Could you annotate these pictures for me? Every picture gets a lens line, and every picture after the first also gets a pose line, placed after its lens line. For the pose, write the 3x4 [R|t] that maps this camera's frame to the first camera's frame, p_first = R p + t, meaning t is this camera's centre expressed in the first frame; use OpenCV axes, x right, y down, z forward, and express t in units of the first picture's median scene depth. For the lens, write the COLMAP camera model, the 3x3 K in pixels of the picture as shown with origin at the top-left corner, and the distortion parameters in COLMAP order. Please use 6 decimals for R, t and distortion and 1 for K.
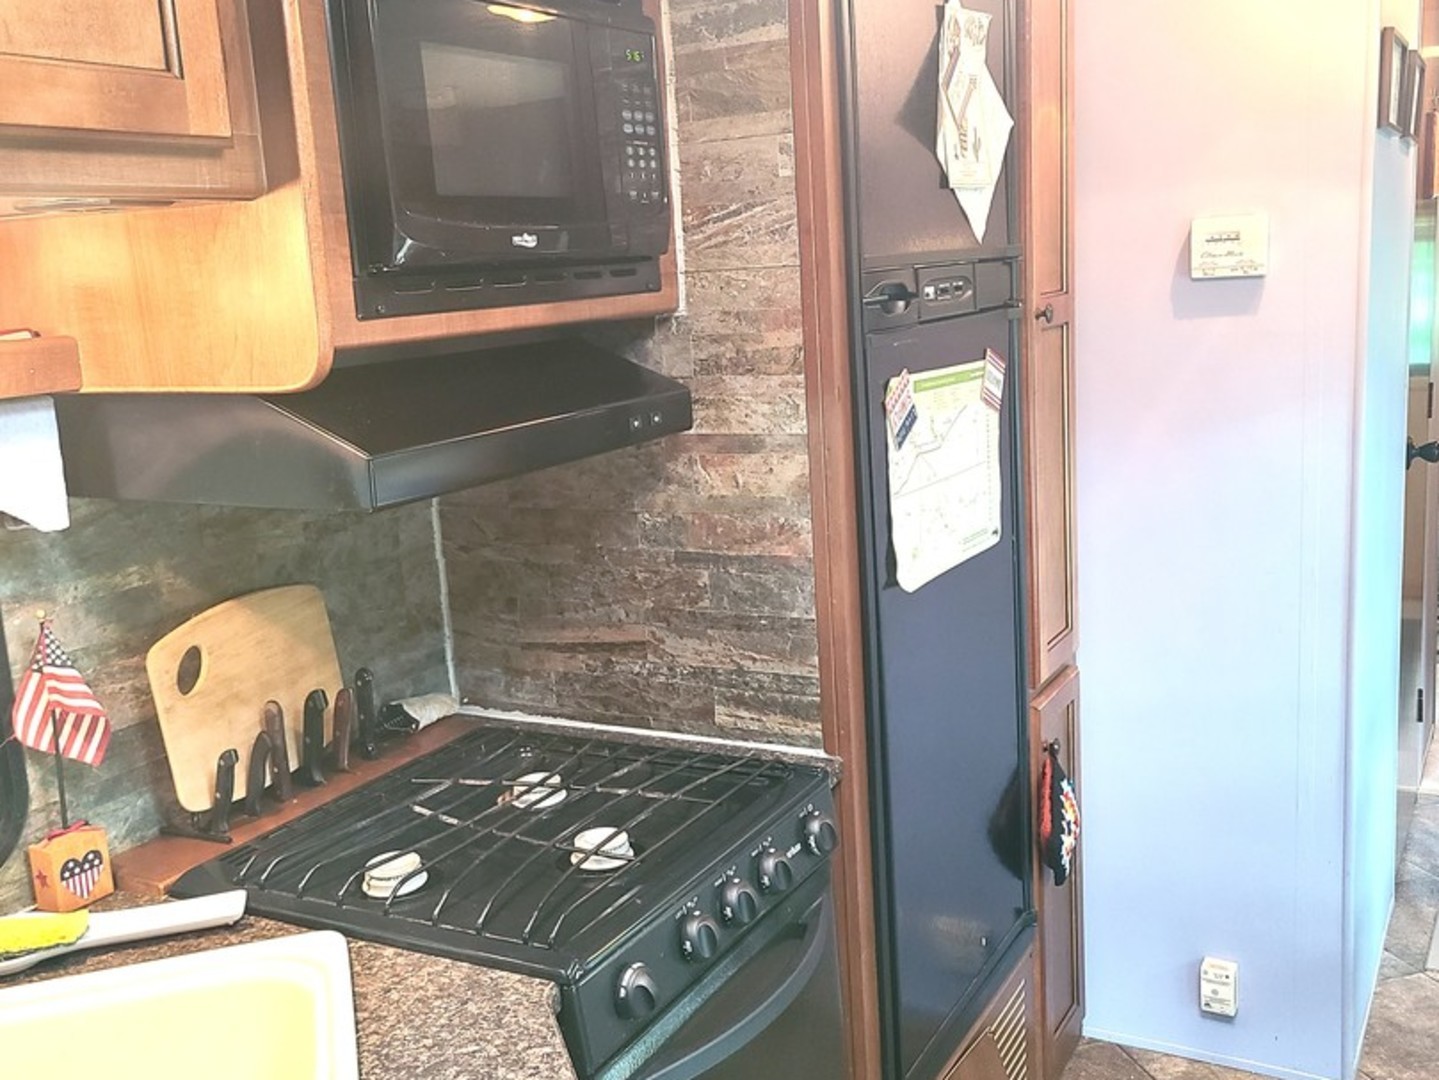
lens RADIAL K [[1450.9, 0, 721.0], [0, 1450.9, 538.5], [0, 0, 1]] dist [0.028560, 0.000000]
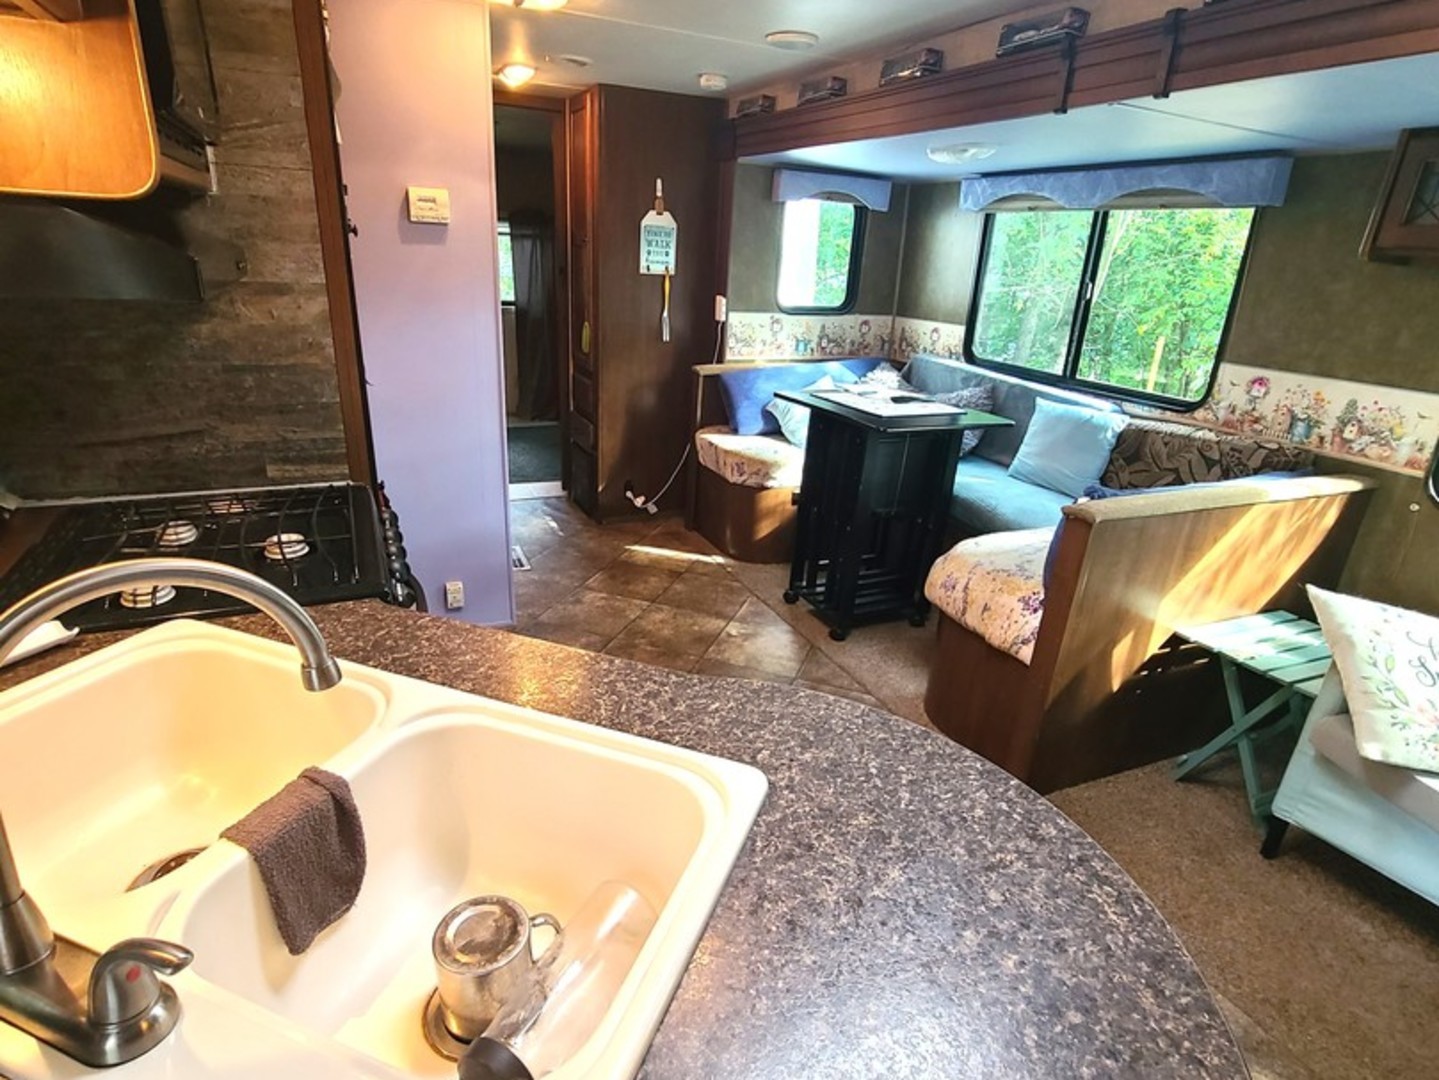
lens RADIAL K [[772.4, 0, 708.4], [0, 772.4, 546.5], [0, 0, 1]] dist [-0.001936, -0.001191]
pose [[0.594588, -0.205819, 0.777241, -0.389640], [0.067771, 0.976070, 0.206626, 0.061282], [-0.801169, -0.070183, 0.594308, 0.117901]]
